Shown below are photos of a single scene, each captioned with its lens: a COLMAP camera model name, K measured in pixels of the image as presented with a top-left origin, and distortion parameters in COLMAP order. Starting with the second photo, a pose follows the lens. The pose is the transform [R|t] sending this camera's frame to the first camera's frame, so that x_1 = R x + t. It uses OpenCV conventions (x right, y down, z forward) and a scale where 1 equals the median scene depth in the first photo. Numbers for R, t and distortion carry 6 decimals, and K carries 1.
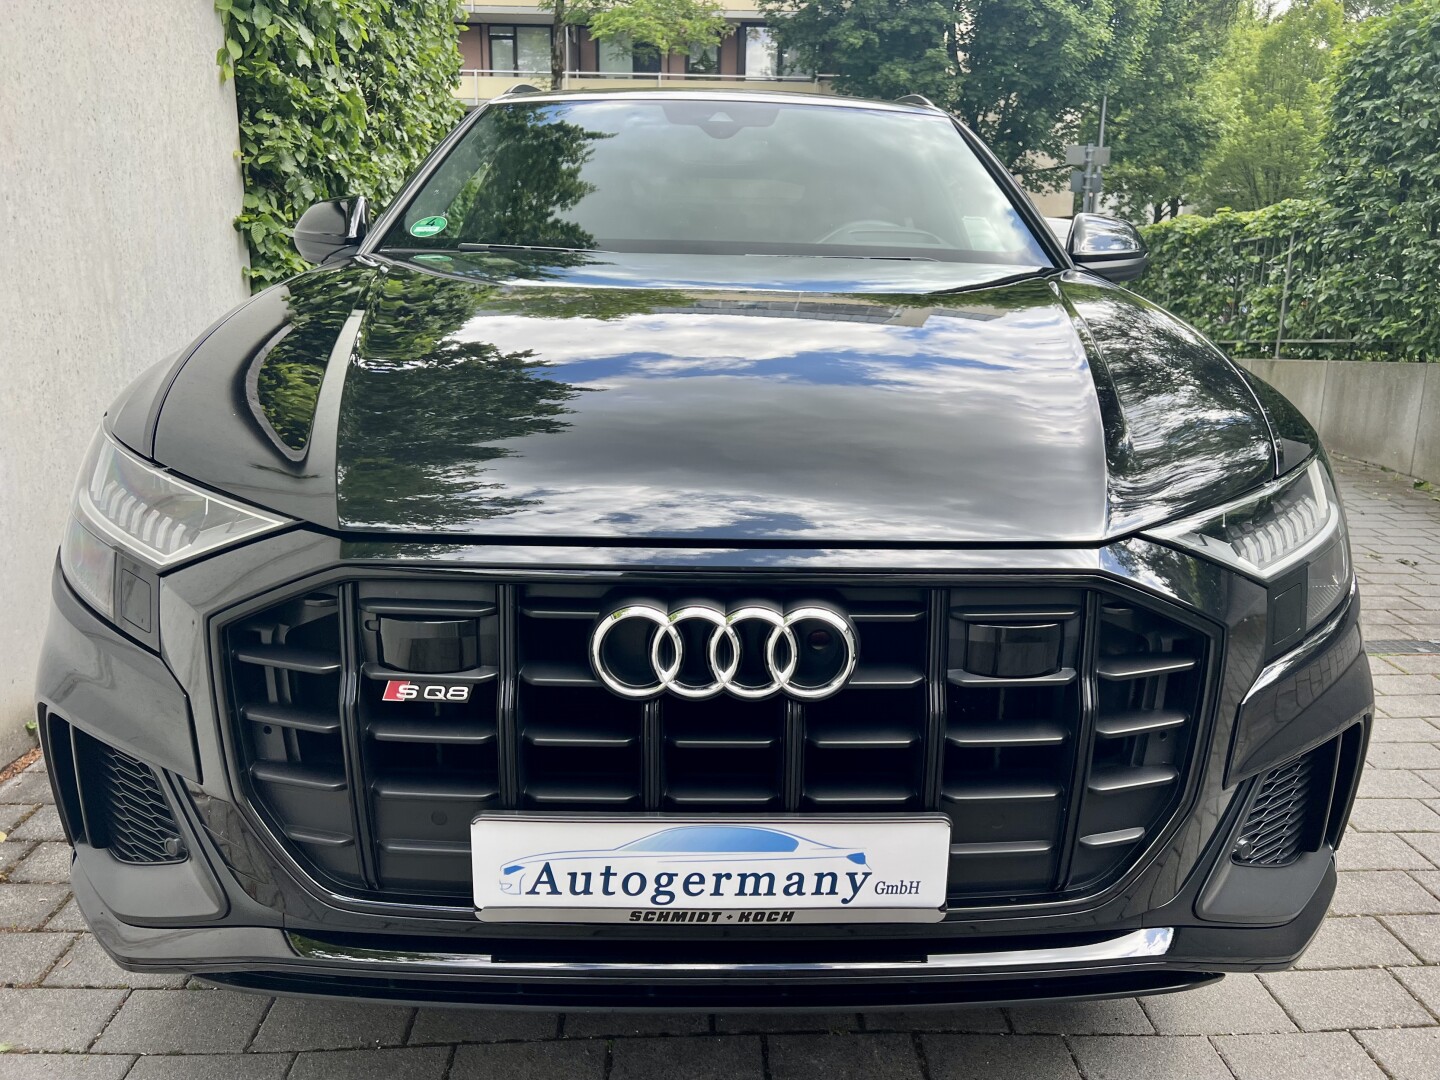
lens RADIAL K [[1161.4, 0, 713.2], [0, 1161.4, 540.5], [0, 0, 1]] dist [0.064674, -0.048725]
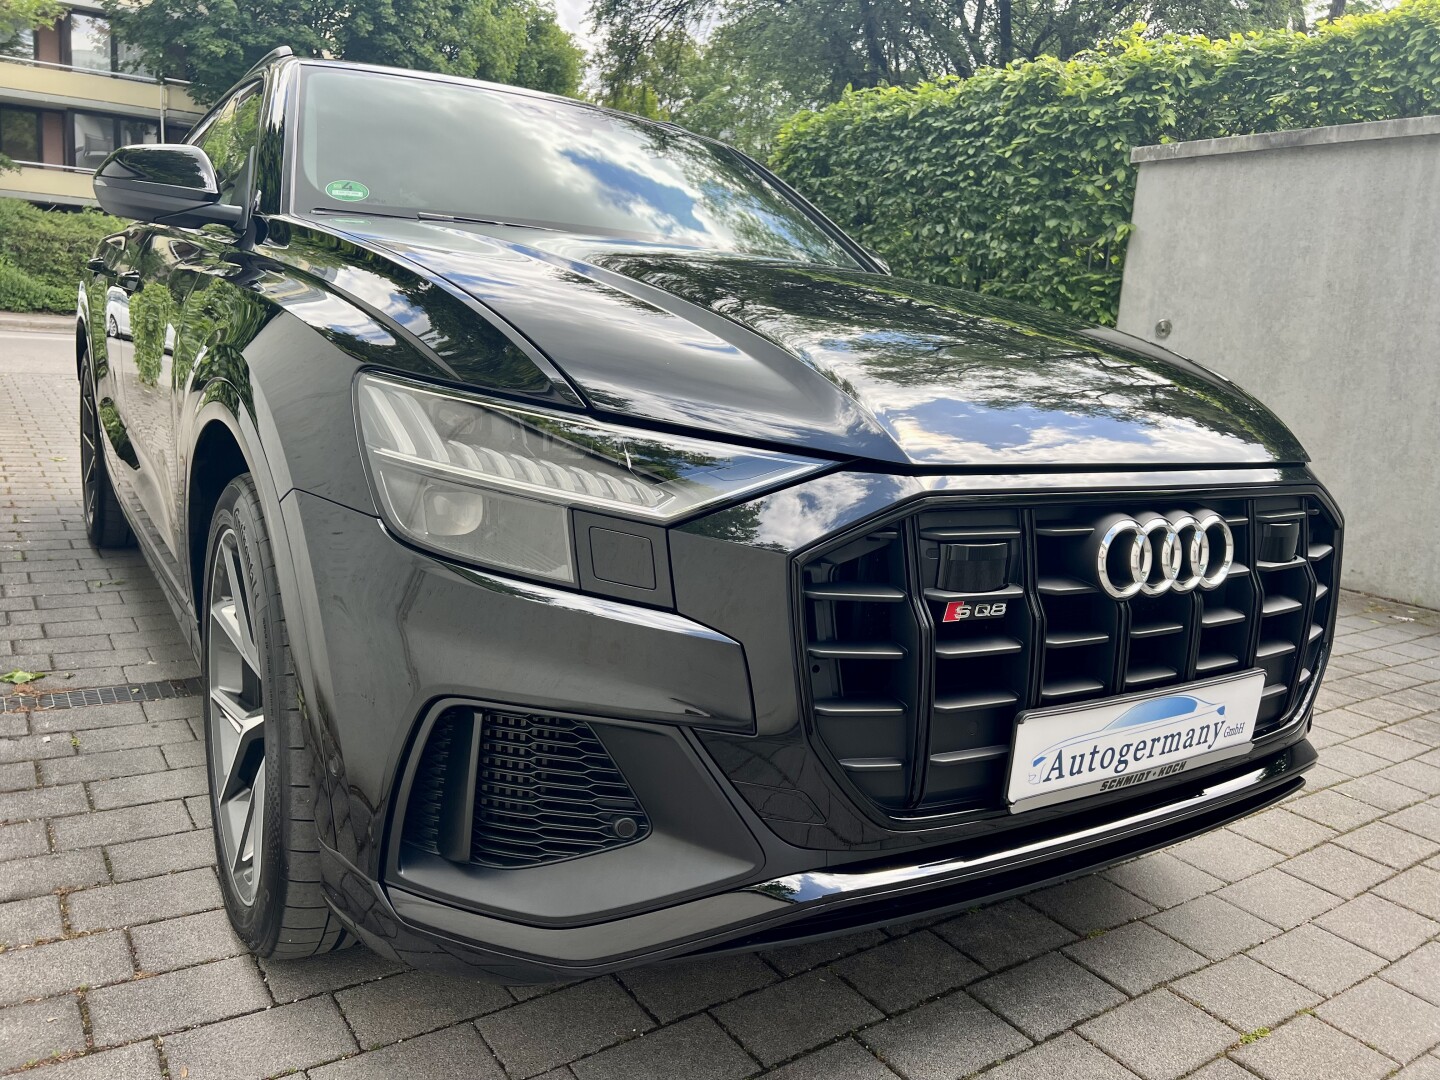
lens RADIAL K [[1161.4, 0, 715.8], [0, 1161.4, 536.7], [0, 0, 1]] dist [0.064674, -0.048725]
pose [[0.837586, -0.059283, 0.543079, -1.028449], [0.078408, 0.996848, -0.012111, 0.053357], [-0.540650, 0.052726, 0.839594, 0.204143]]
